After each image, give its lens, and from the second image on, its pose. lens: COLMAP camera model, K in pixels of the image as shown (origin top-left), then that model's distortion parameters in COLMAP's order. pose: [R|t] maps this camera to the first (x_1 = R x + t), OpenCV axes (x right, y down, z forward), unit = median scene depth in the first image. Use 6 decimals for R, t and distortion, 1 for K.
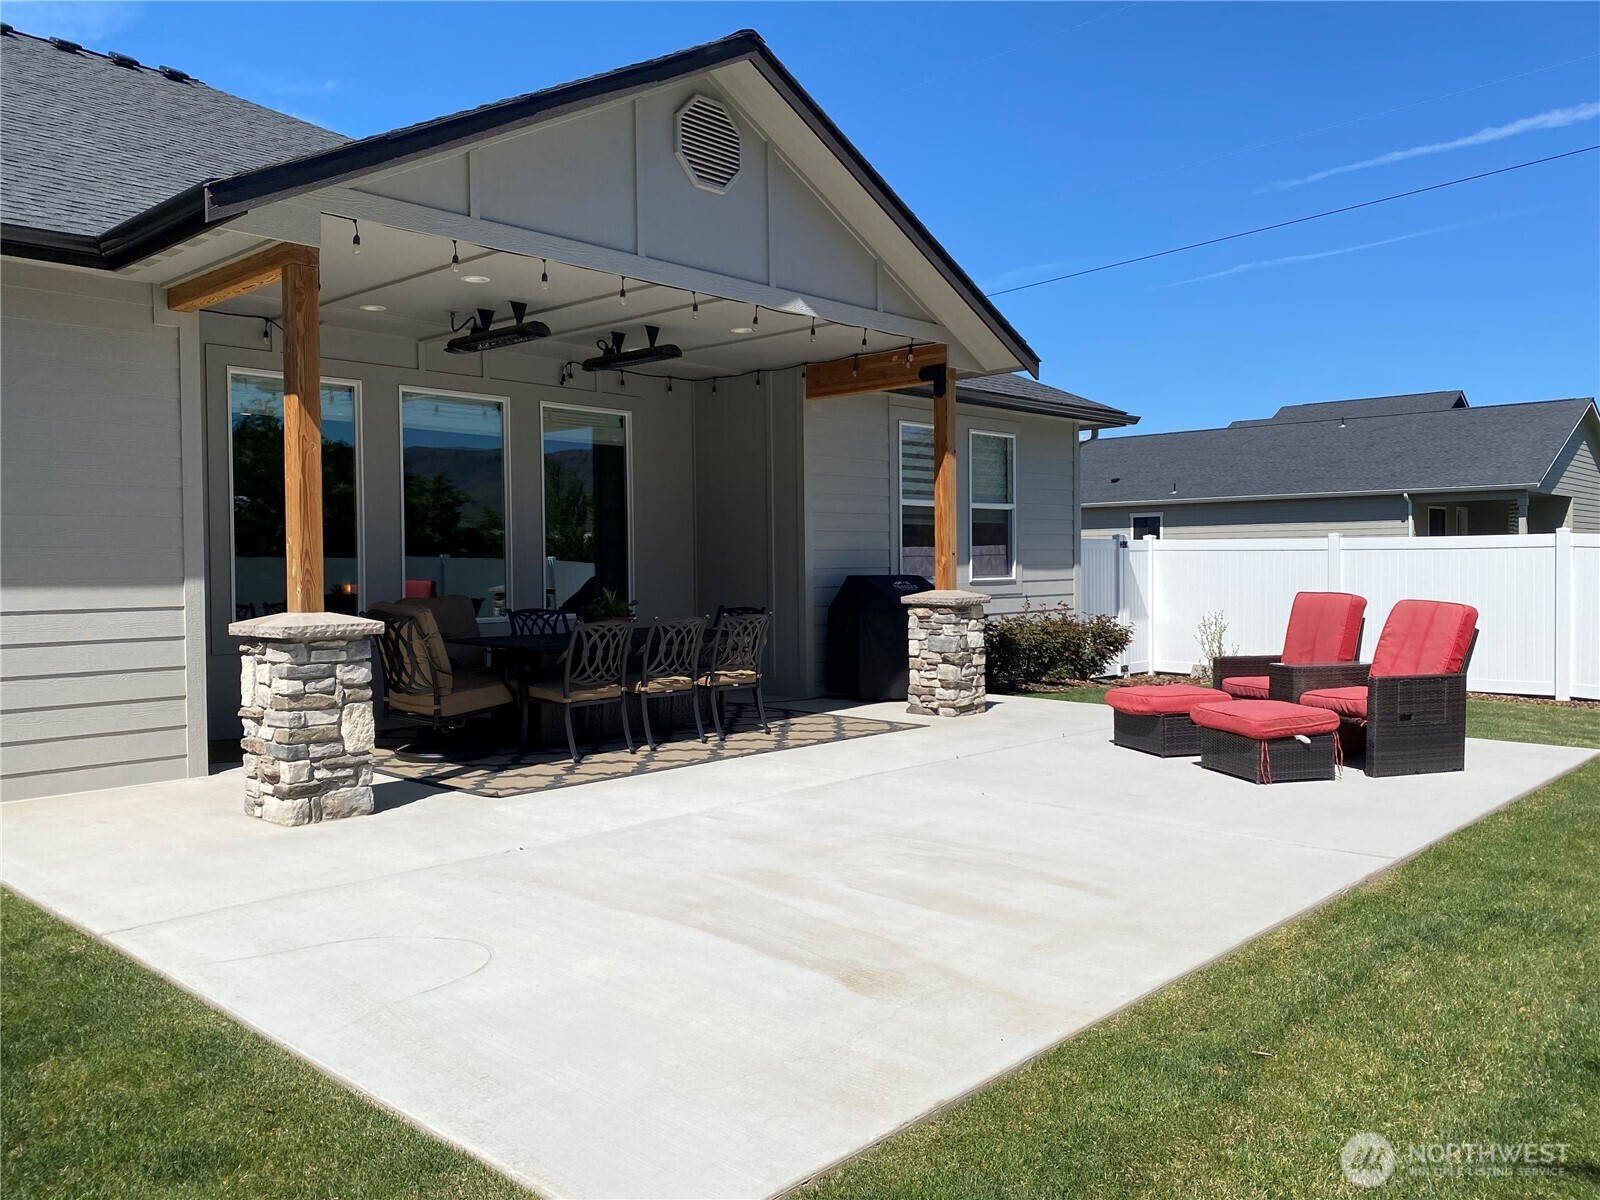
lens RADIAL K [[1255.4, 0, 808.8], [0, 1255.4, 603.2], [0, 0, 1]] dist [0.003594, -0.007111]
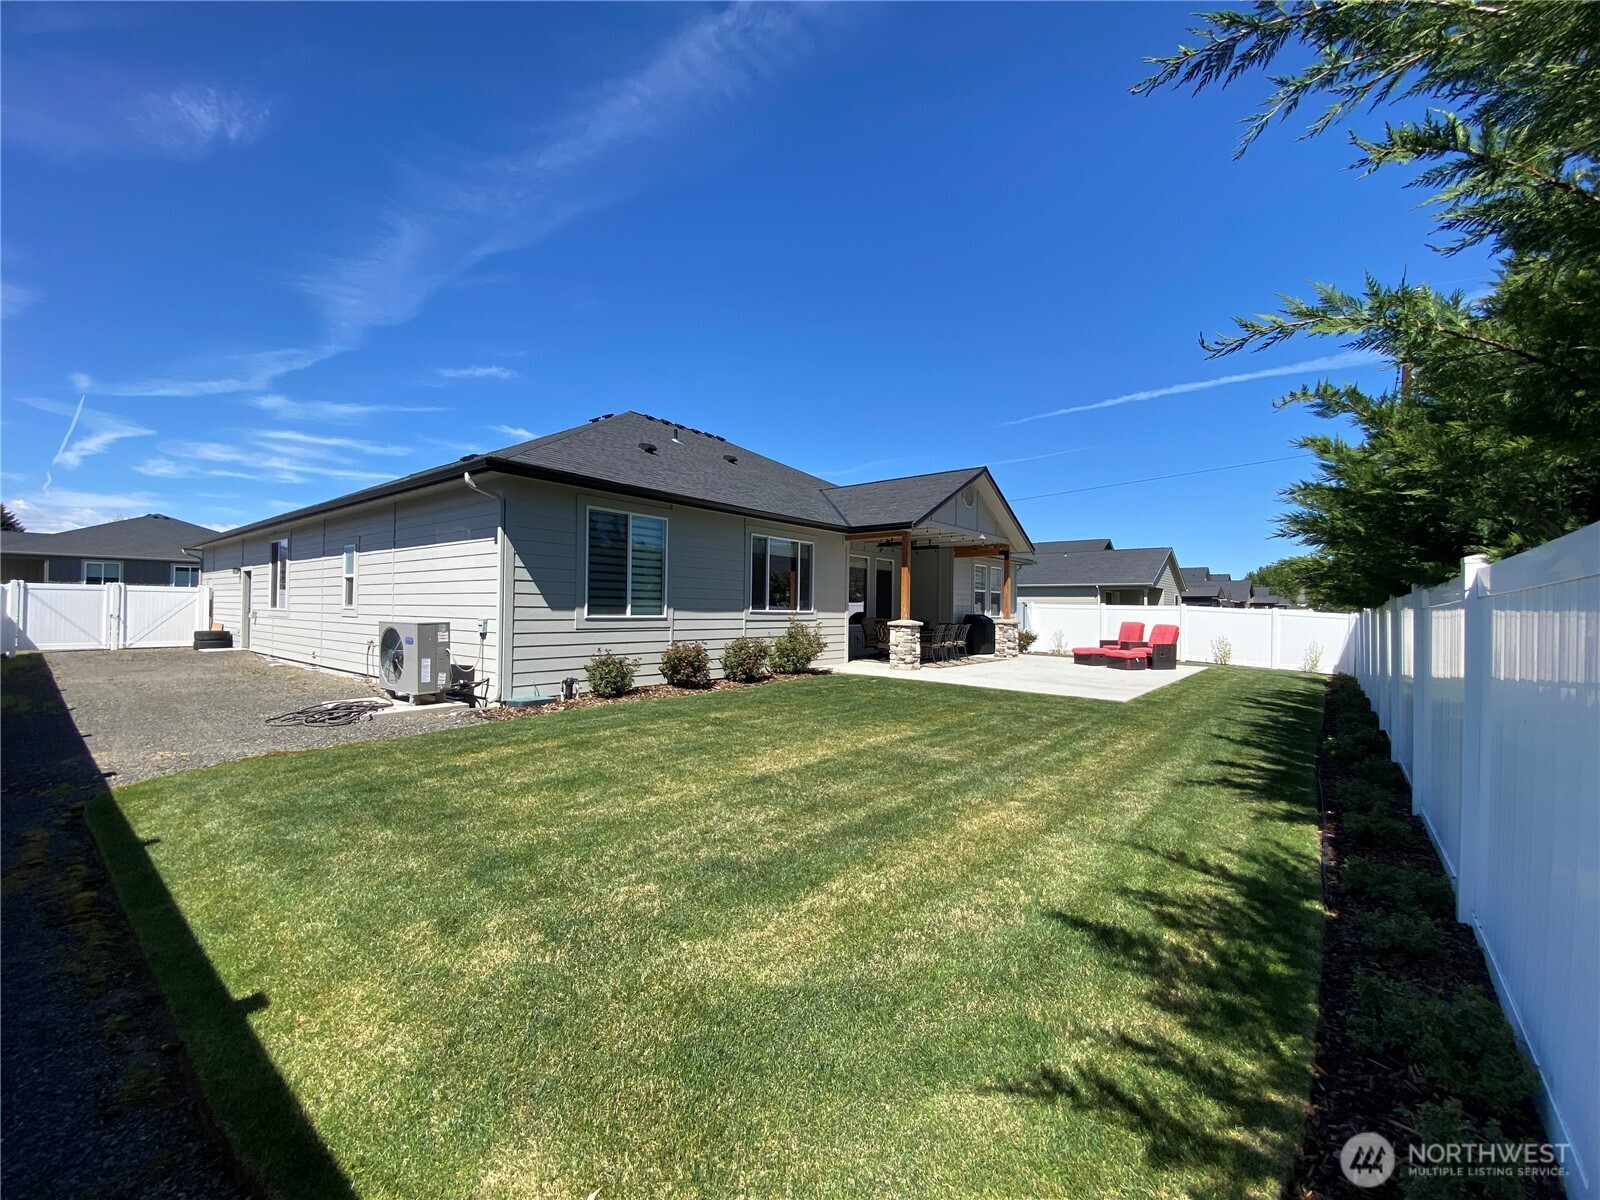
lens RADIAL K [[656.2, 0, 784.6], [0, 656.2, 599.5], [0, 0, 1]] dist [0.001944, -0.001730]
pose [[0.998865, 0.025681, 0.040120, -0.540758], [-0.023883, 0.998716, -0.044669, 0.027970], [-0.041215, 0.043661, 0.998196, -0.683748]]
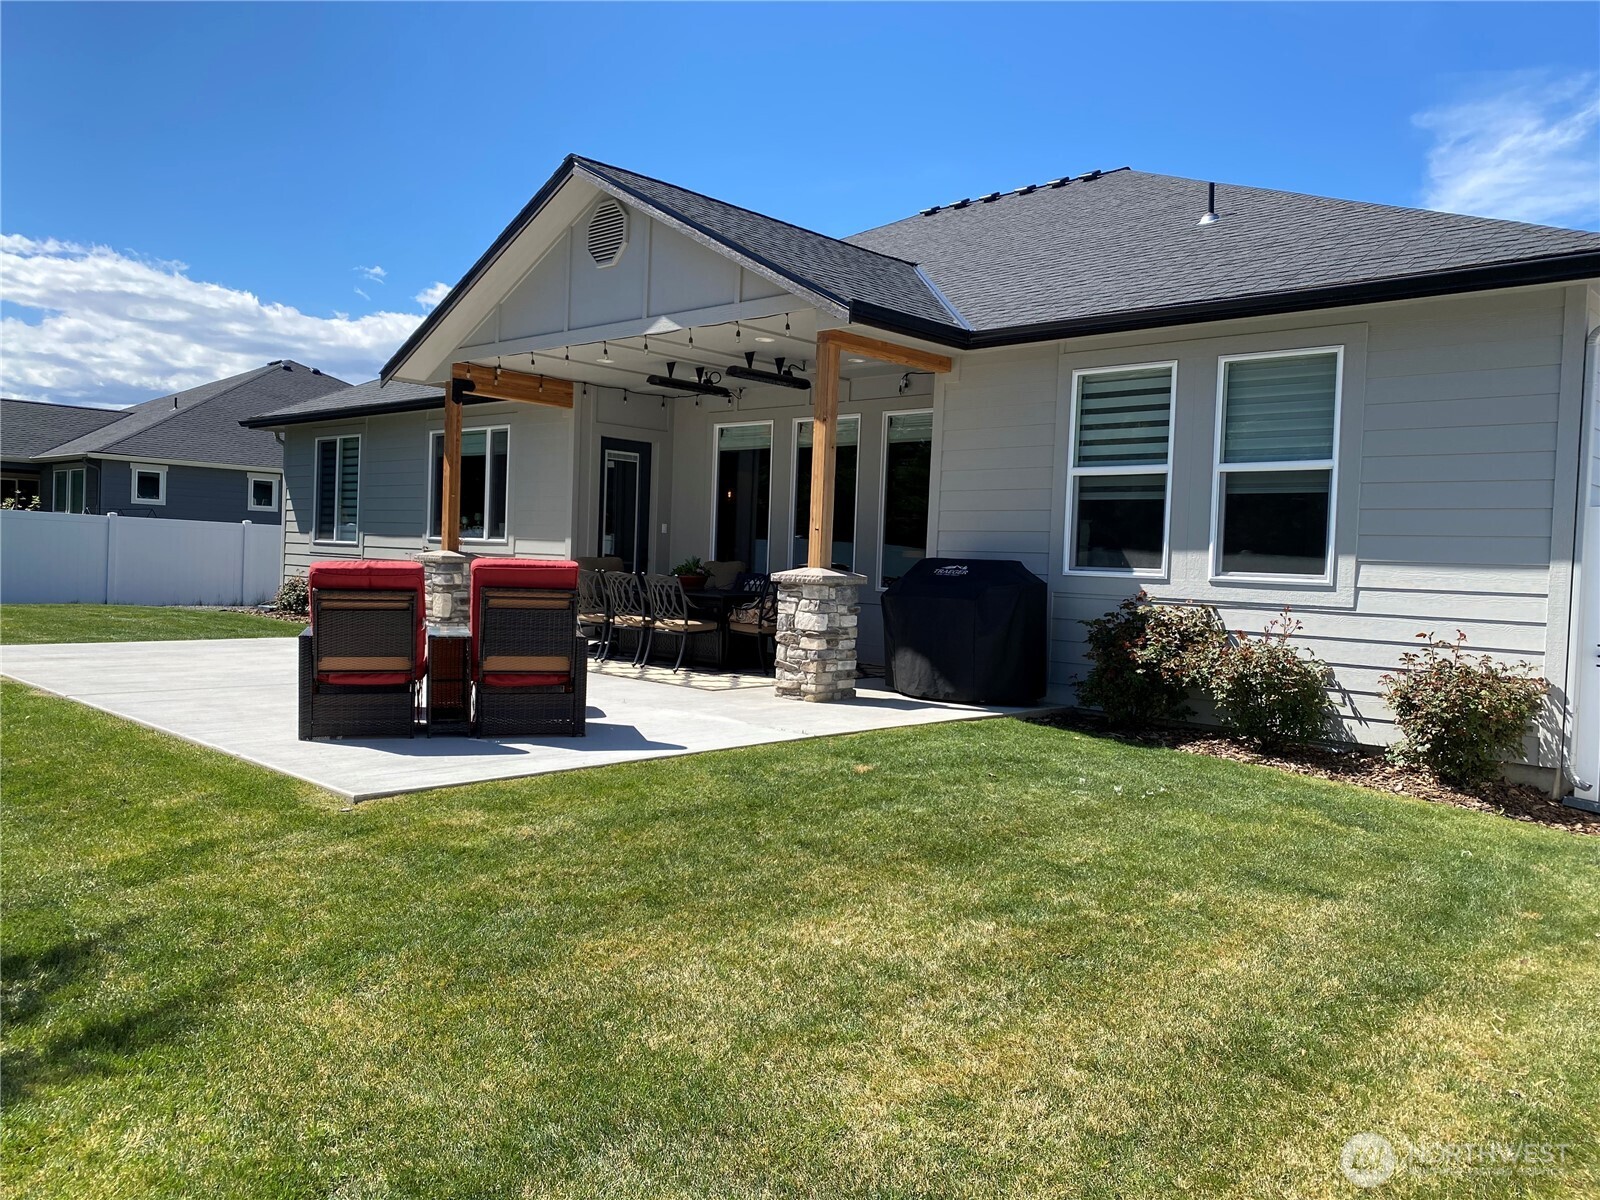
lens RADIAL K [[1237.5, 0, 807.4], [0, 1237.5, 592.9], [0, 0, 1]] dist [0.046552, 0.005378]
pose [[-0.028899, 0.036792, -0.998905, 1.051696], [-0.068196, 0.996921, 0.038692, -0.027444], [0.997253, 0.069239, -0.026301, 1.028576]]
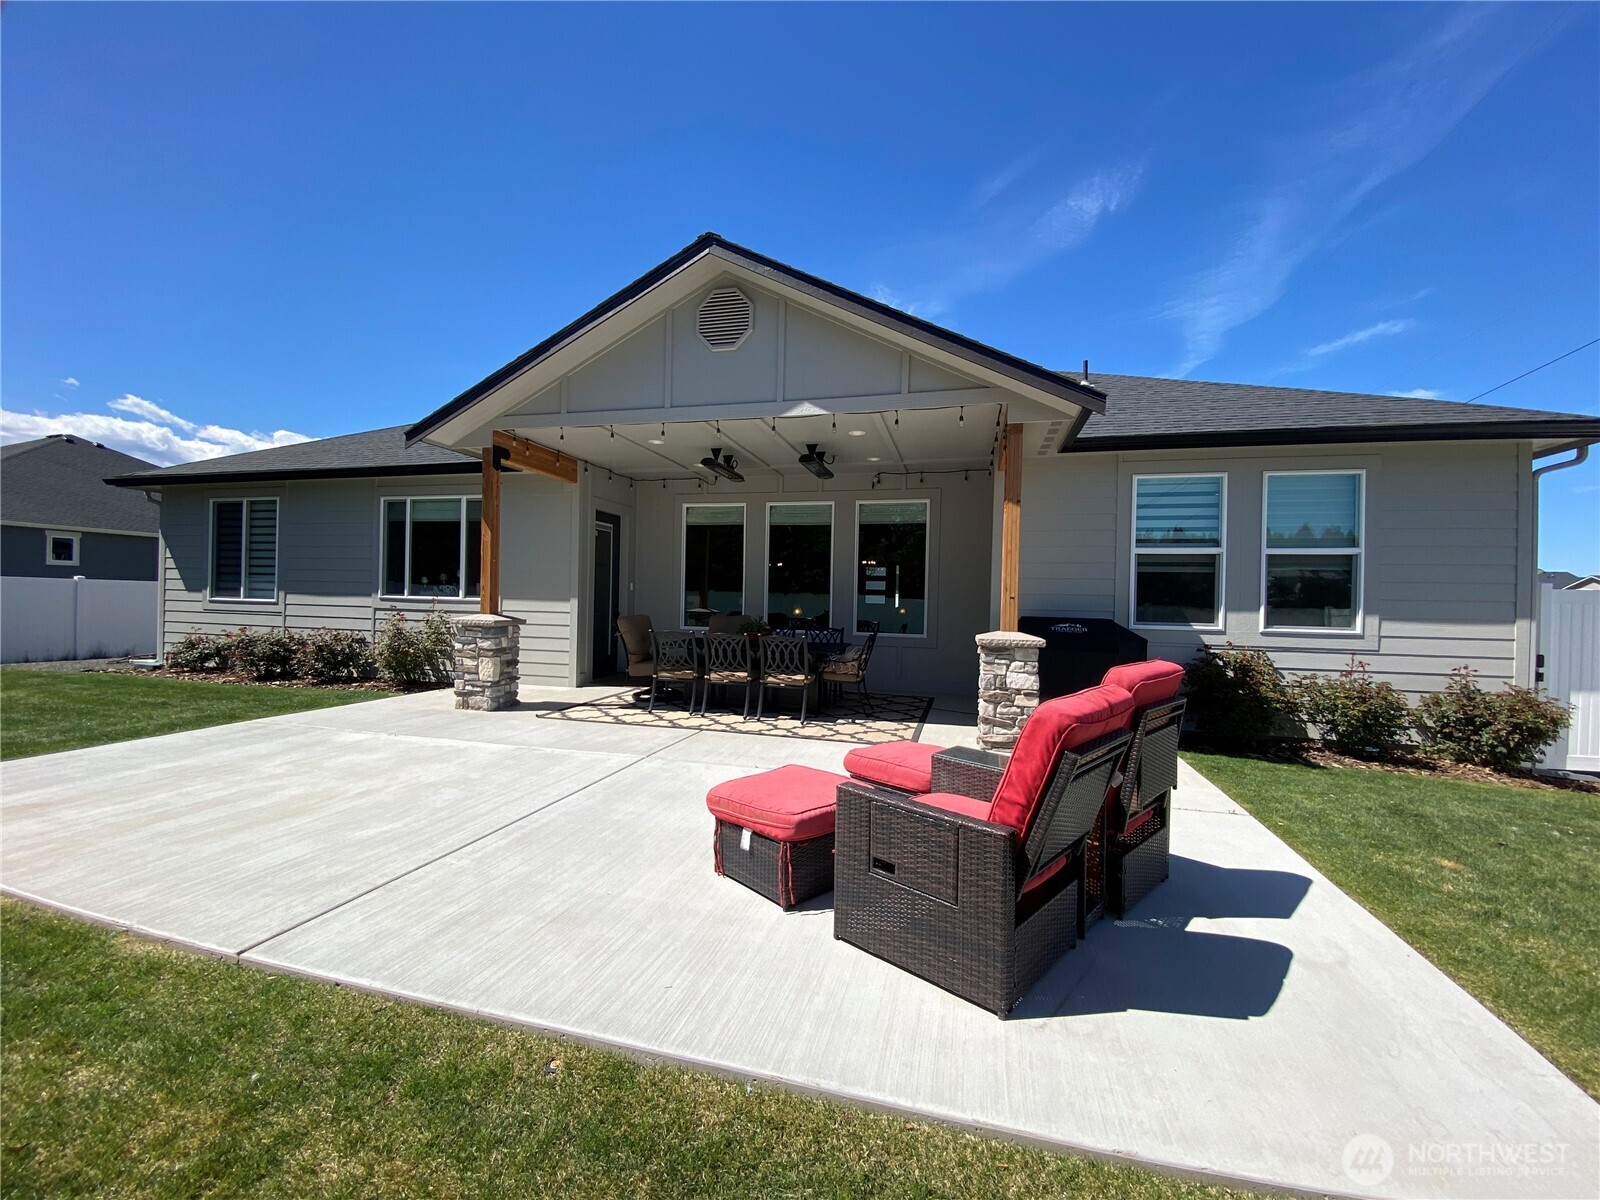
lens RADIAL K [[656.2, 0, 800.2], [0, 656.2, 603.4], [0, 0, 1]] dist [0.001944, -0.001730]
pose [[0.456606, 0.026409, -0.889277, 0.533018], [-0.053916, 0.998544, 0.001970, -0.026385], [0.888034, 0.047047, 0.457364, 0.589308]]
